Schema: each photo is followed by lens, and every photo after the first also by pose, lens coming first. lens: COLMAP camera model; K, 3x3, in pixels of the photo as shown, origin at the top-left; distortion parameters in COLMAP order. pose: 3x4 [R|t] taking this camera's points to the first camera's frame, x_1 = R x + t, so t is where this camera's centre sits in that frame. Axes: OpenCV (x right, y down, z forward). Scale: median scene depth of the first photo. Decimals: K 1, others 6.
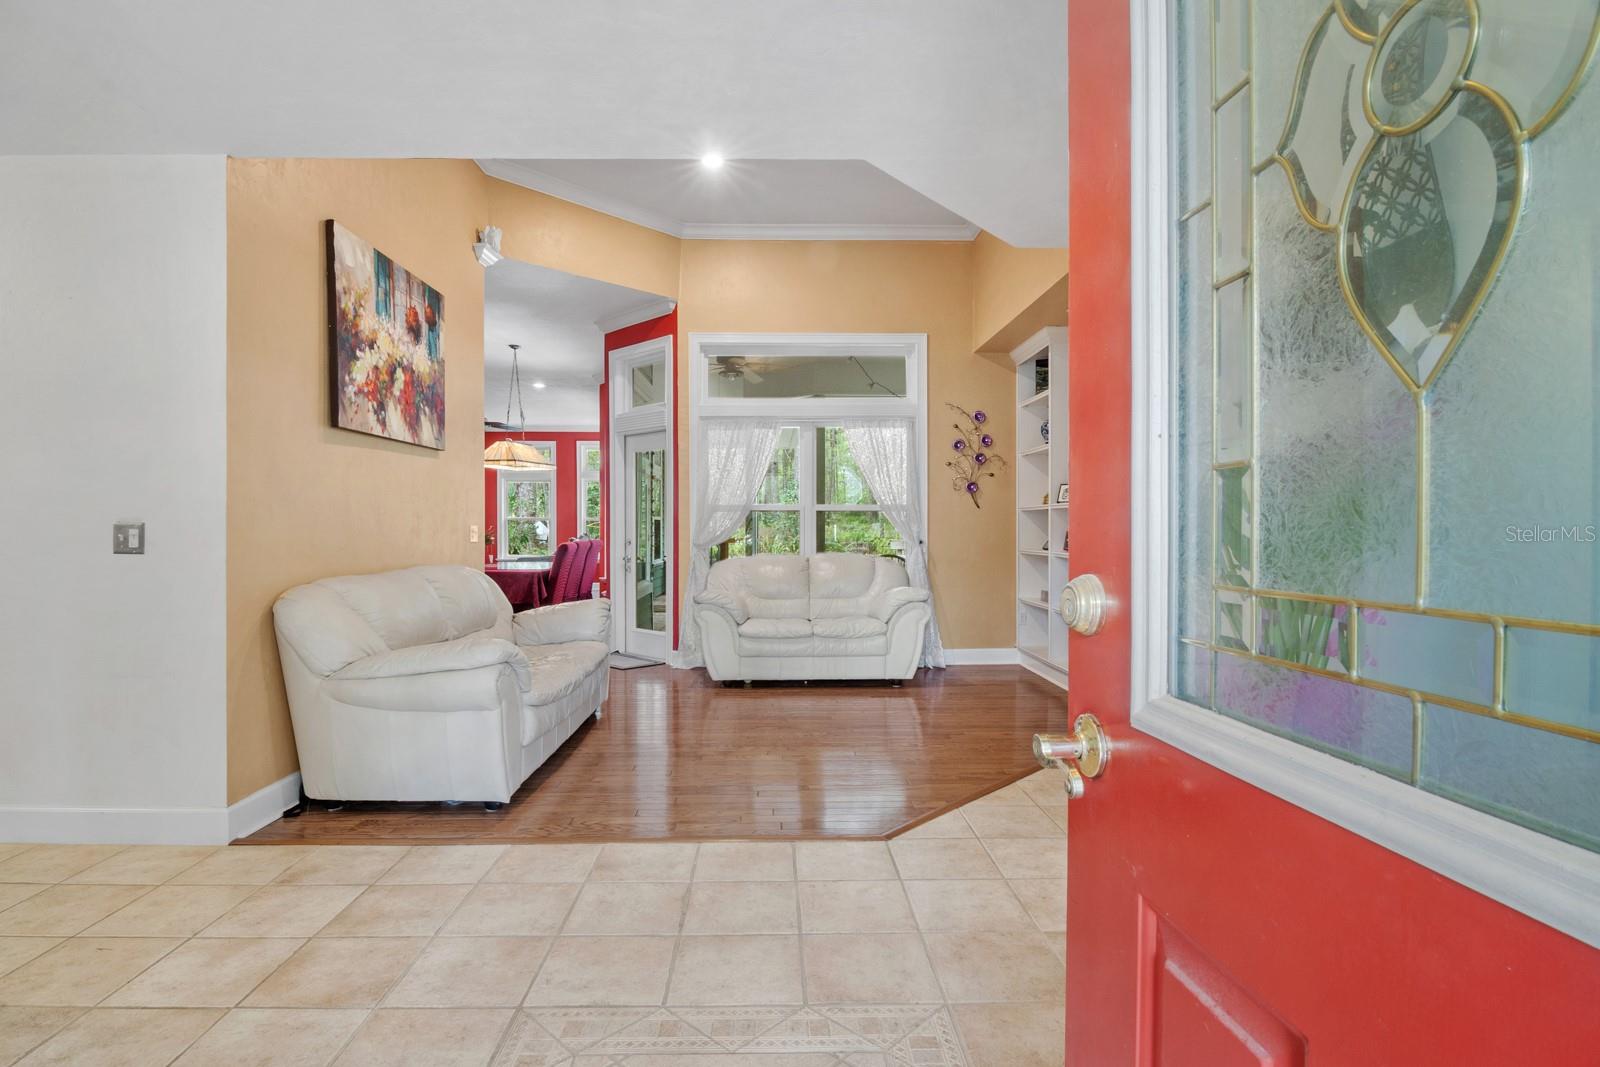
lens RADIAL K [[812.3, 0, 790.4], [0, 812.3, 537.7], [0, 0, 1]] dist [-0.004227, -0.011451]
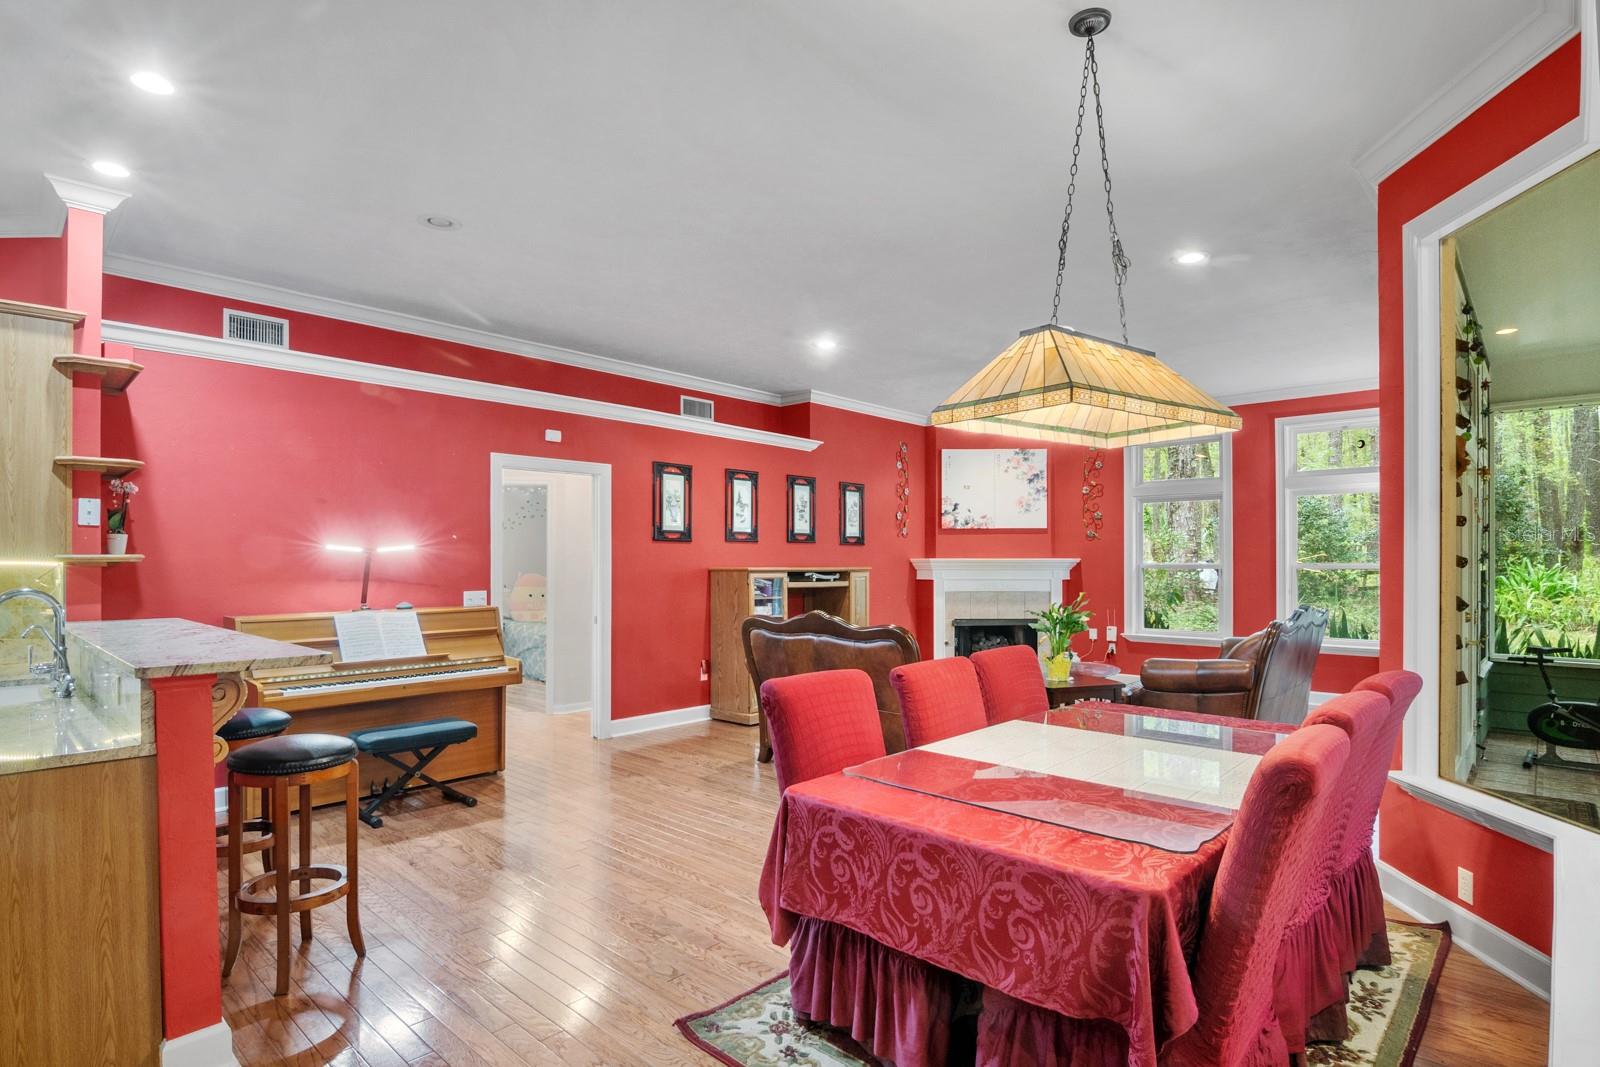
lens RADIAL K [[812.3, 0, 786.7], [0, 812.3, 560.1], [0, 0, 1]] dist [-0.004227, -0.011451]
pose [[0.710973, -0.002138, -0.703216, -0.274263], [-0.007112, 0.999922, -0.010231, -0.045508], [0.703184, 0.012275, 0.710902, 0.929608]]
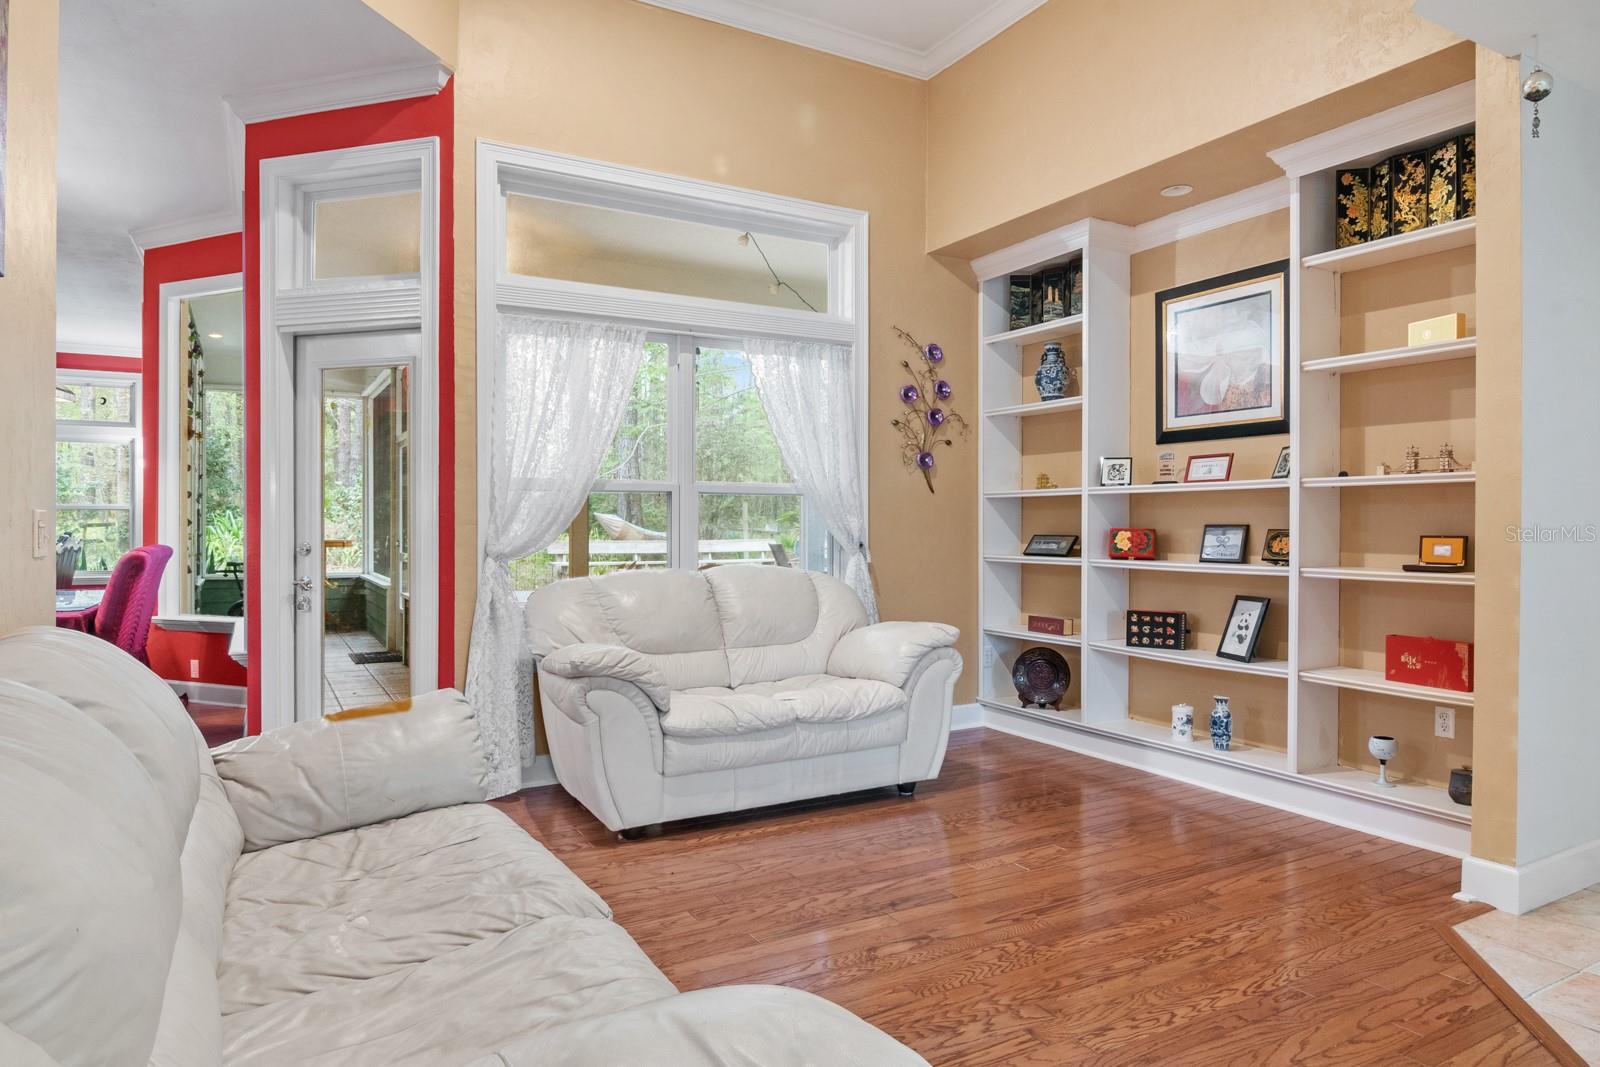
lens RADIAL K [[972.0, 0, 795.9], [0, 972.0, 532.4], [0, 0, 1]] dist [-0.000357, -0.007812]
pose [[0.882165, -0.000983, 0.470939, -0.247312], [0.003481, 0.999984, -0.004434, -0.001848], [-0.470927, 0.005552, 0.882155, 0.387021]]
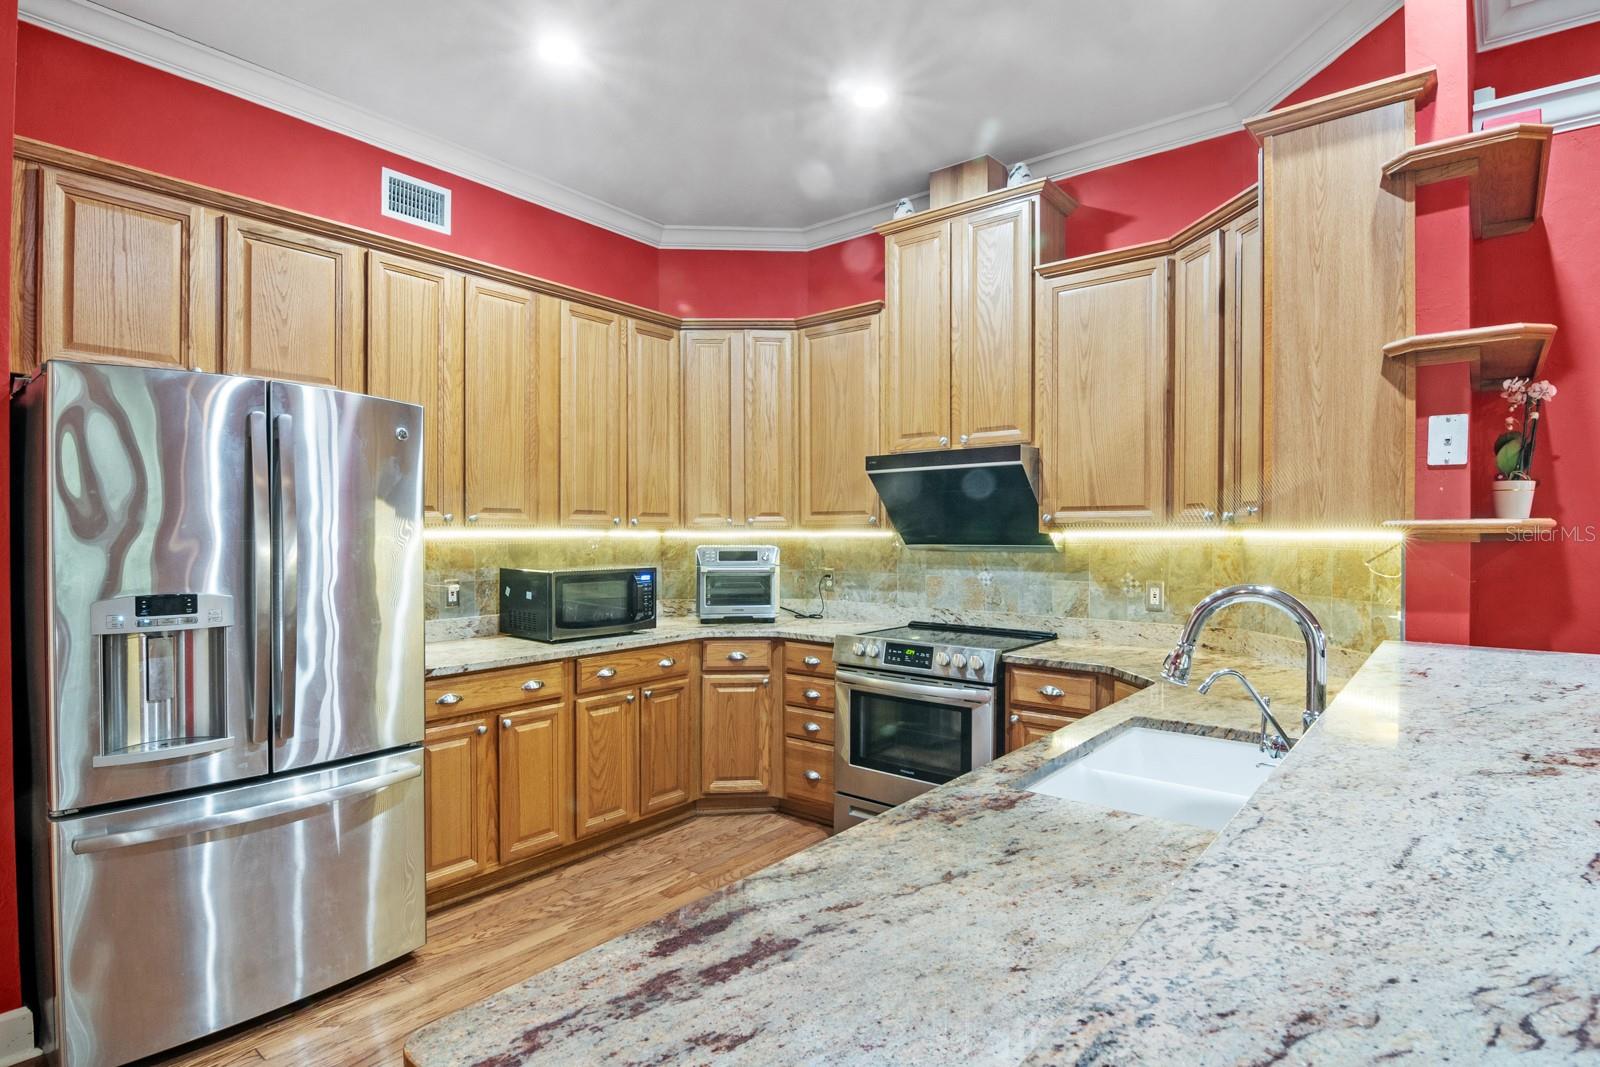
lens RADIAL K [[812.3, 0, 786.1], [0, 812.3, 540.9], [0, 0, 1]] dist [-0.004227, -0.011451]
pose [[-0.659415, 0.004292, -0.751767, -0.620566], [-0.011535, 0.999808, 0.015826, -0.045594], [0.751691, 0.019107, -0.659239, 0.997985]]
